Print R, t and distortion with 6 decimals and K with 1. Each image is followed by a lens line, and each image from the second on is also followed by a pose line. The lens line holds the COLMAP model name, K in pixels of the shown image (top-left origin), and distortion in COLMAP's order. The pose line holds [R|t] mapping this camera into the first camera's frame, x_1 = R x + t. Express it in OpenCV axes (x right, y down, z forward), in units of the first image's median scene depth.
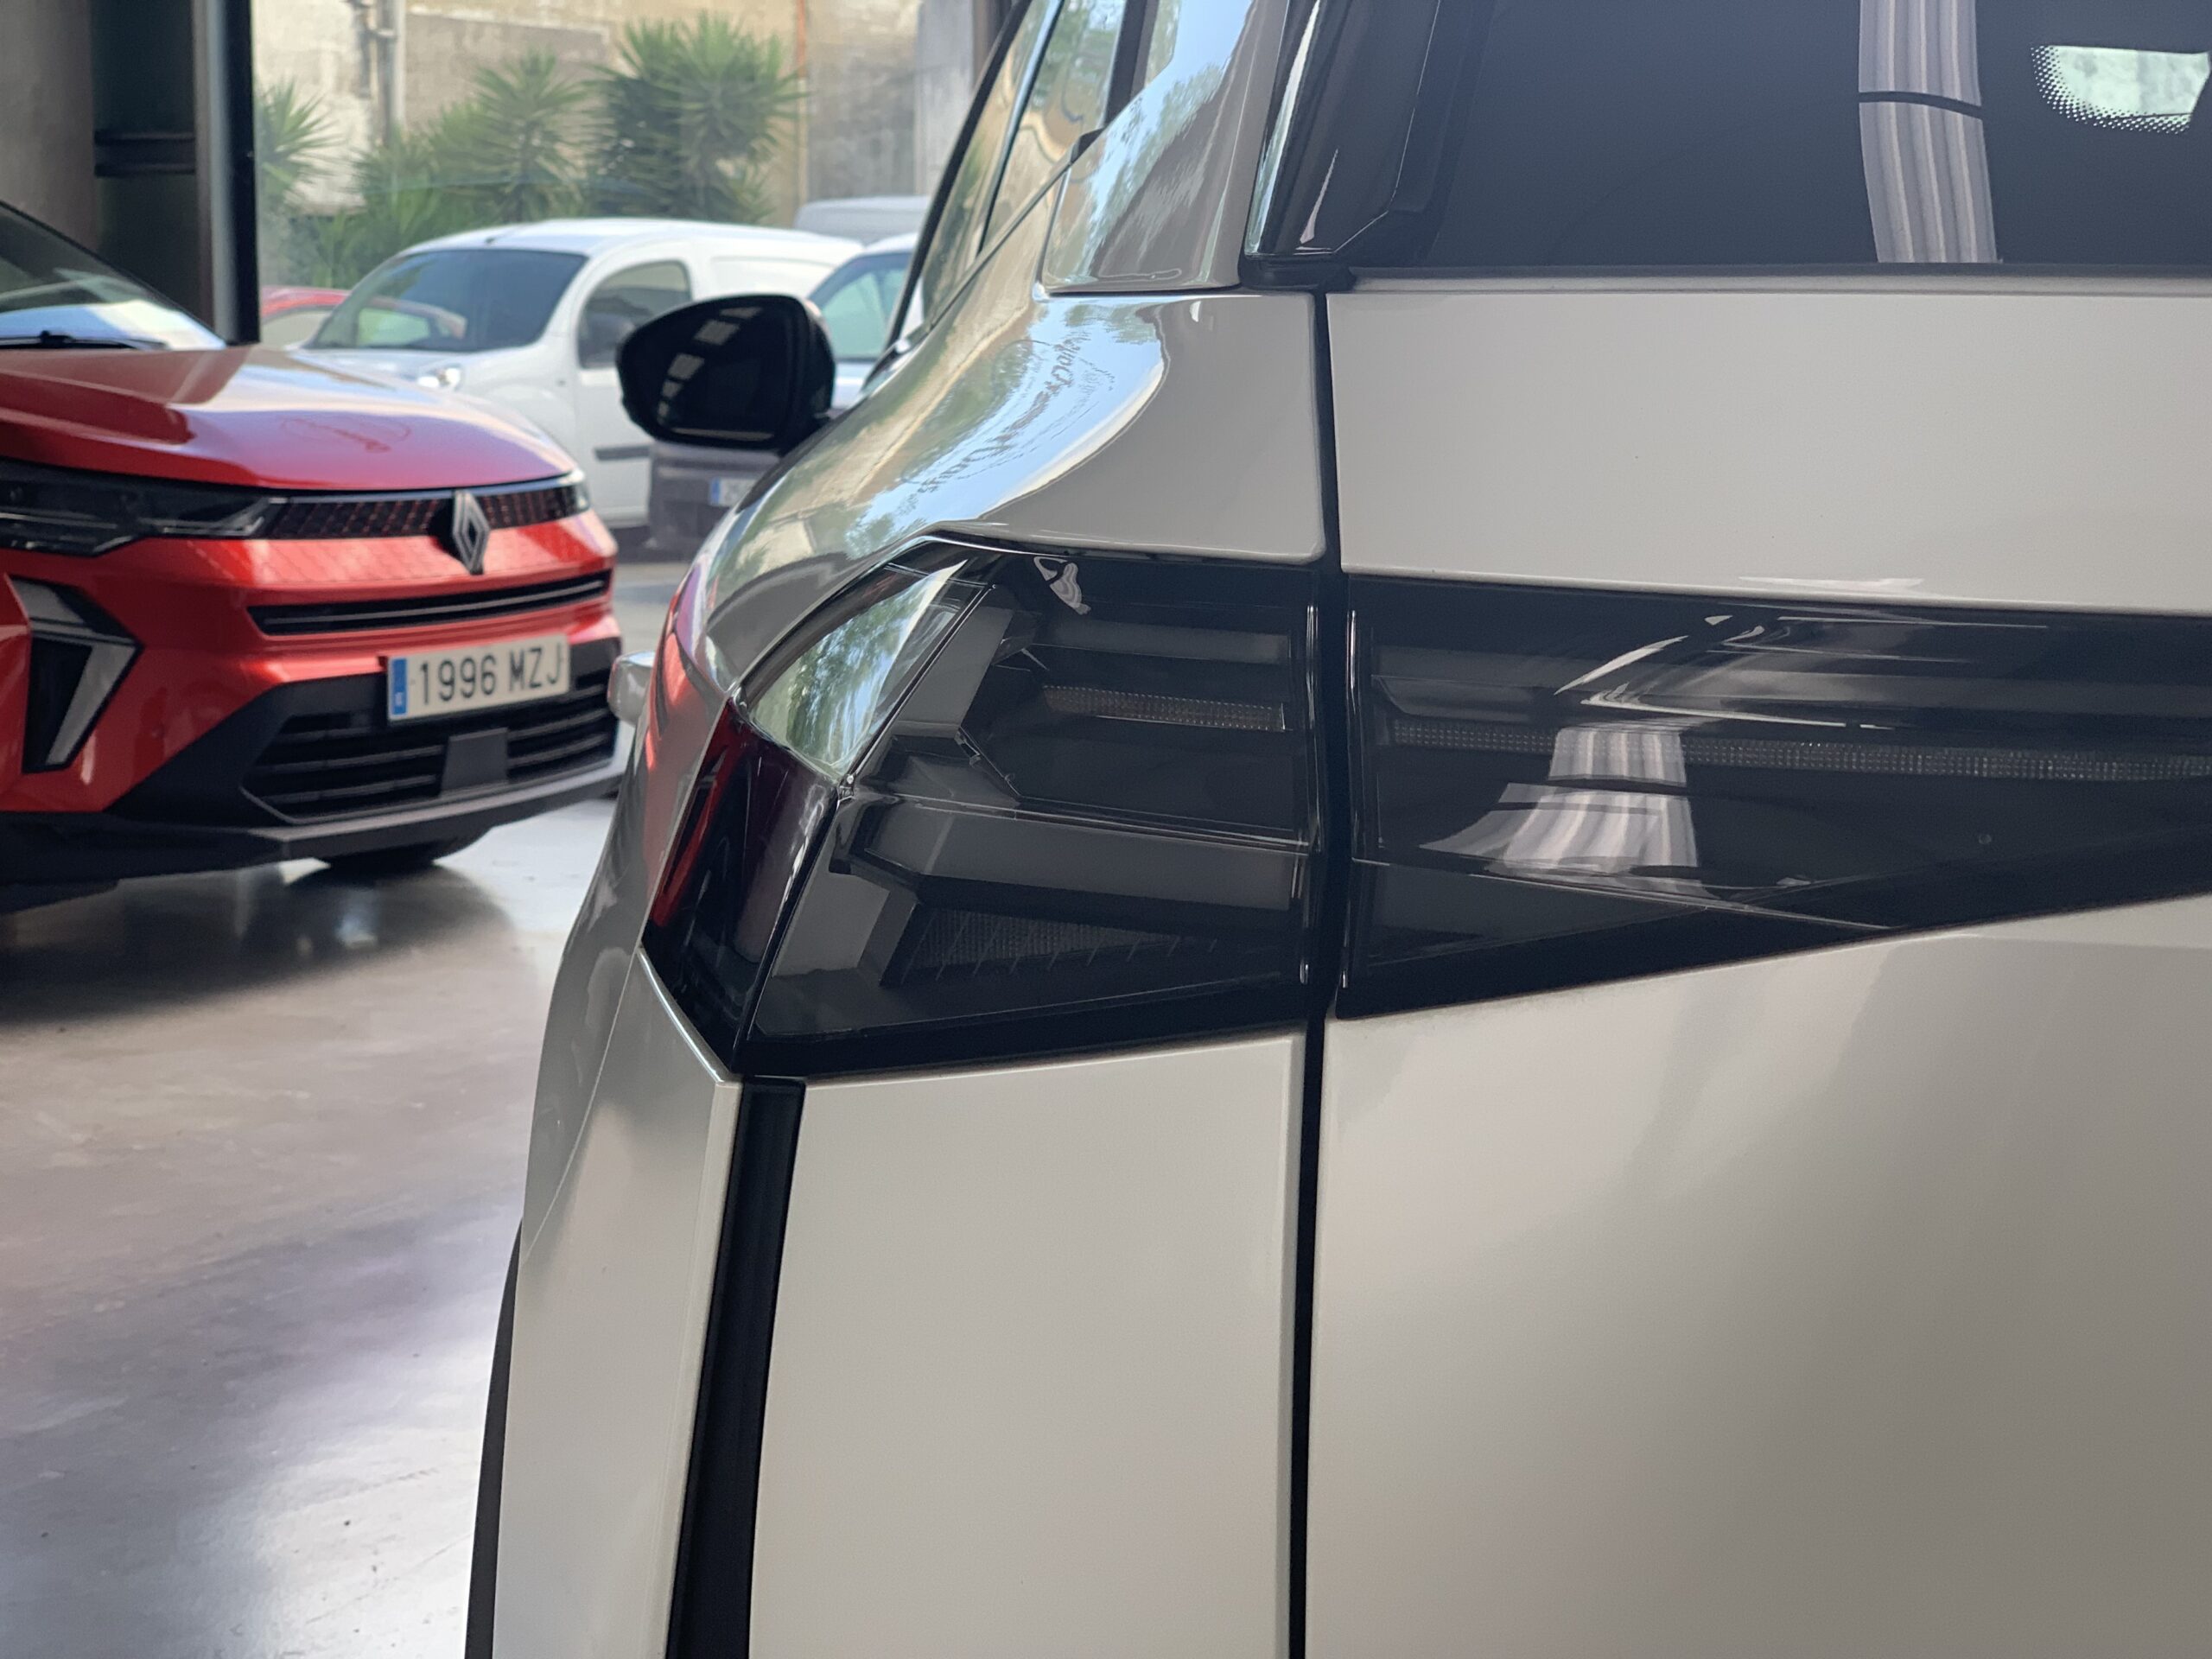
lens RADIAL K [[3364.8, 0, 1095.5], [0, 3364.8, 819.2], [0, 0, 1]] dist [0.080292, 0.000000]
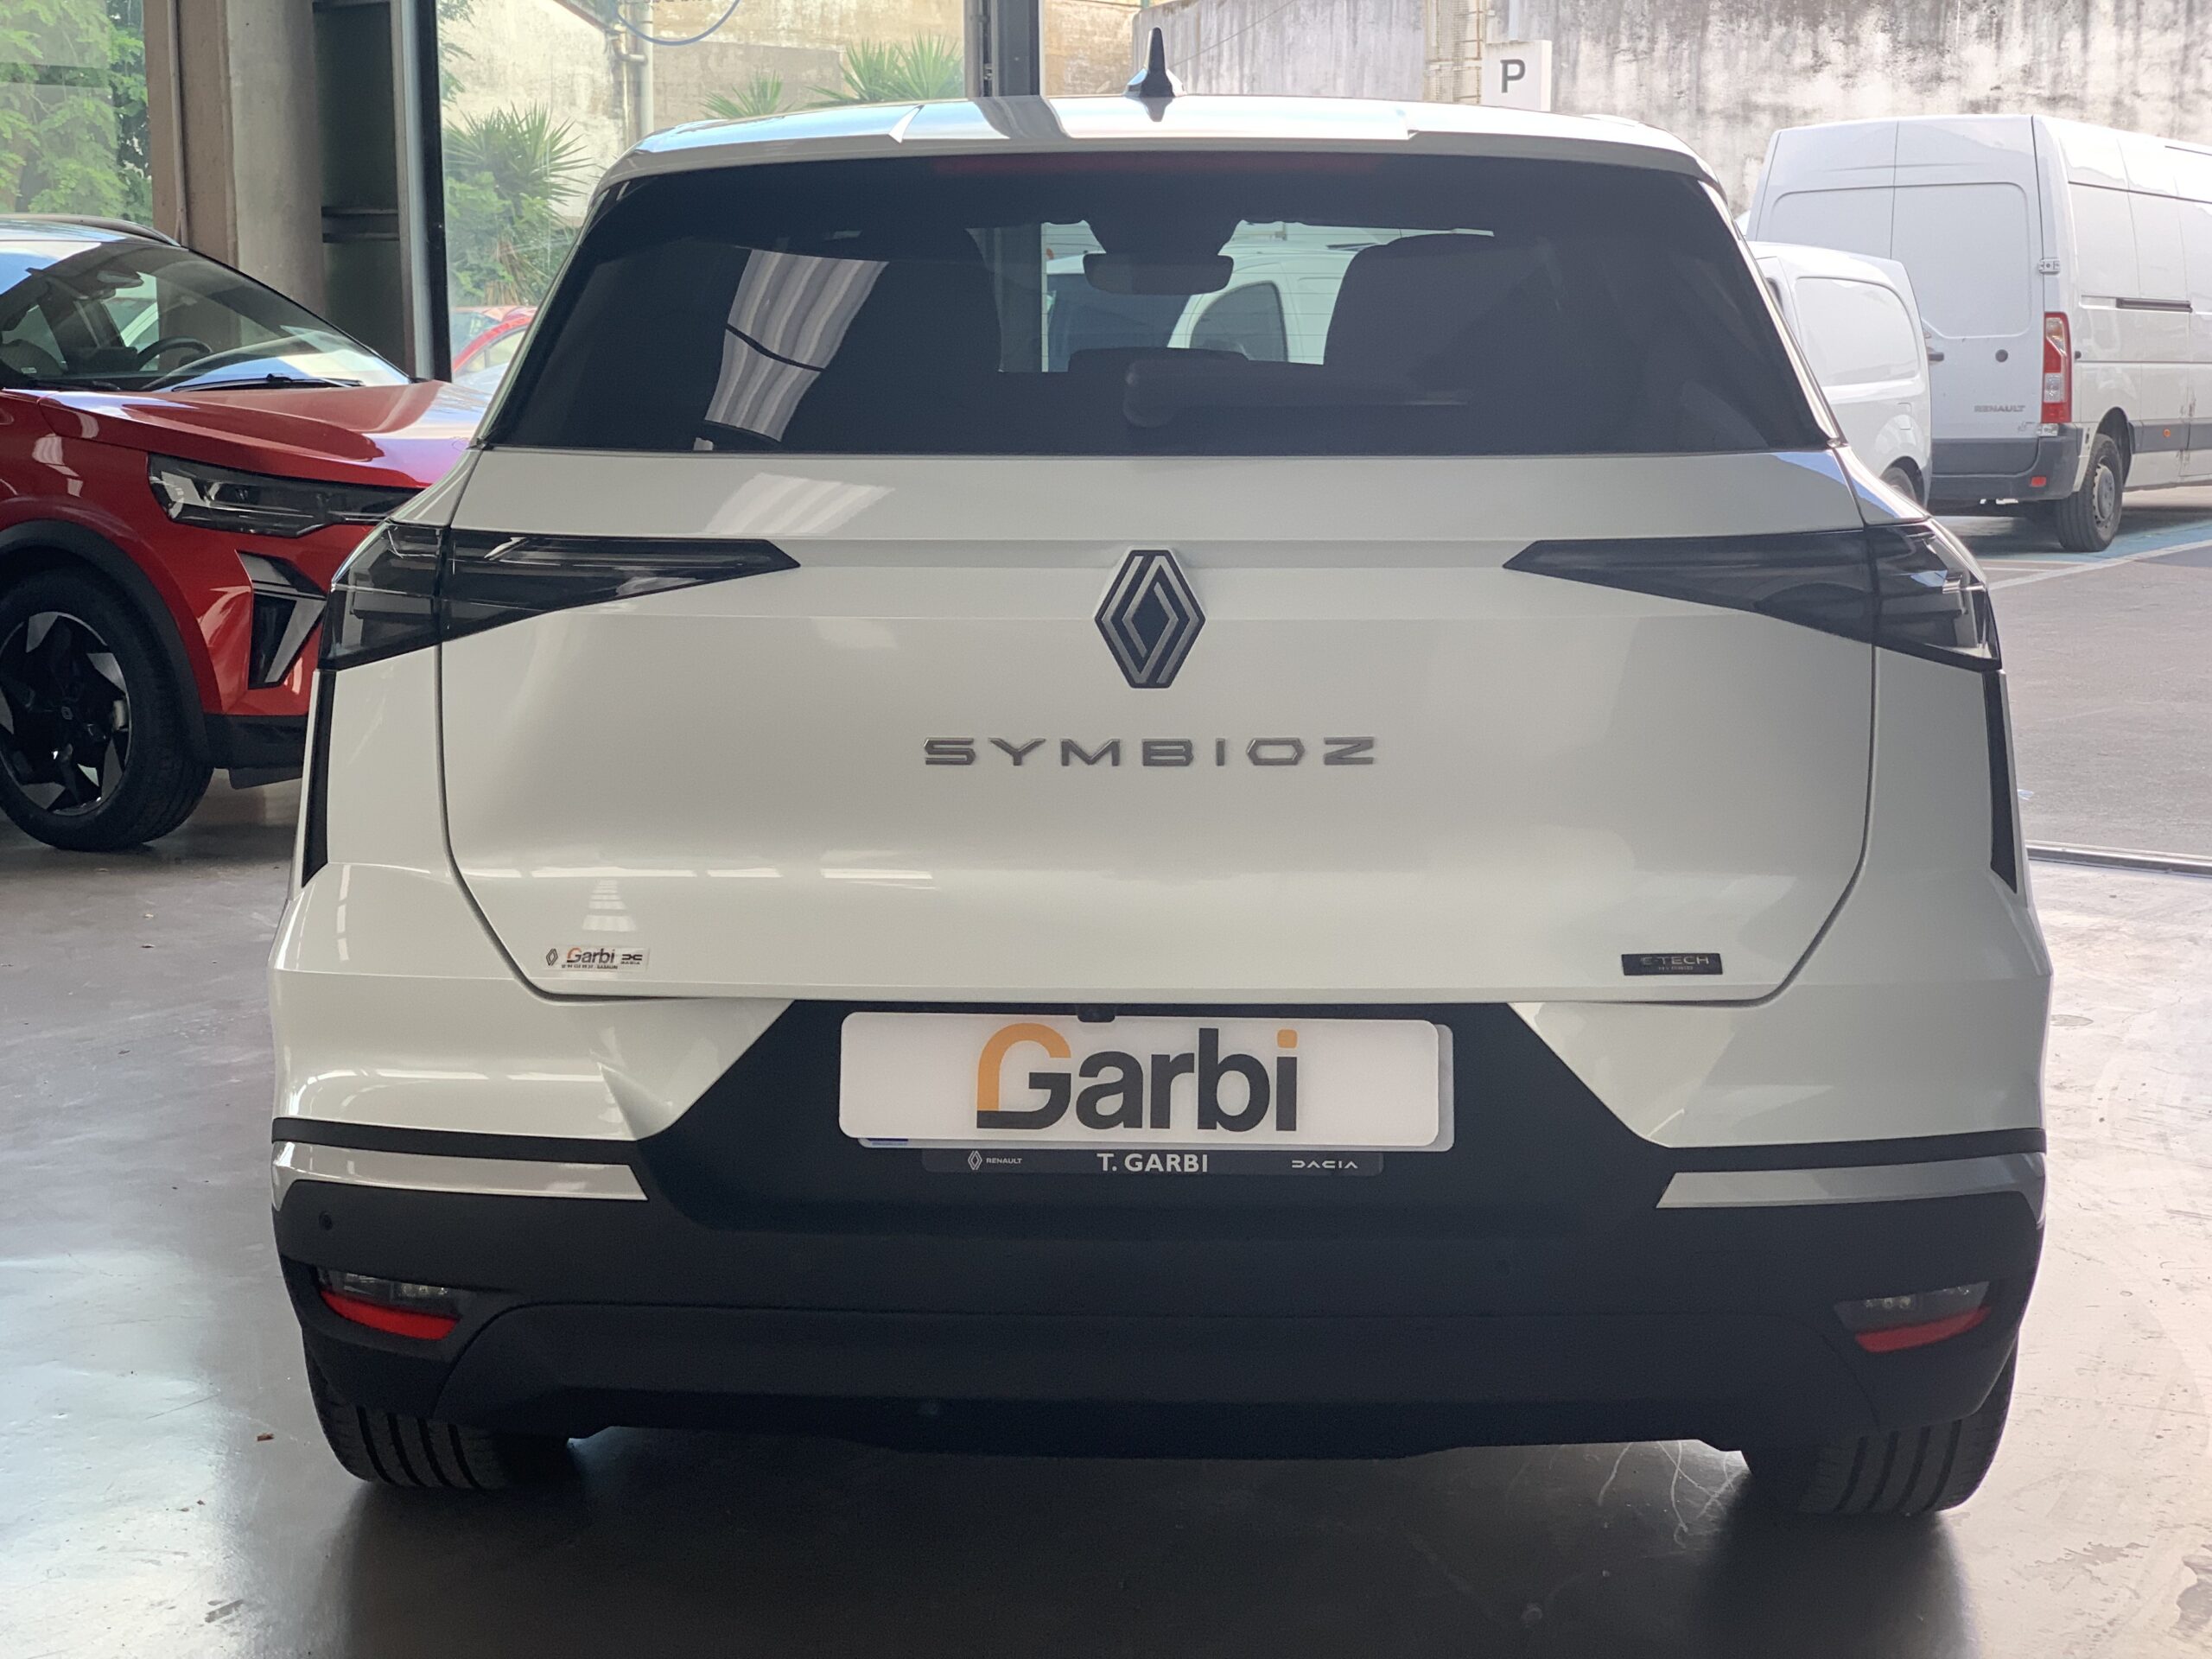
lens RADIAL K [[3364.8, 0, 1113.8], [0, 3364.8, 848.5], [0, 0, 1]] dist [0.080292, 0.000000]
pose [[0.996940, 0.001366, -0.078153, 0.104839], [-0.000307, 0.999908, 0.013560, 0.022321], [0.078165, -0.013494, 0.996849, -0.259889]]
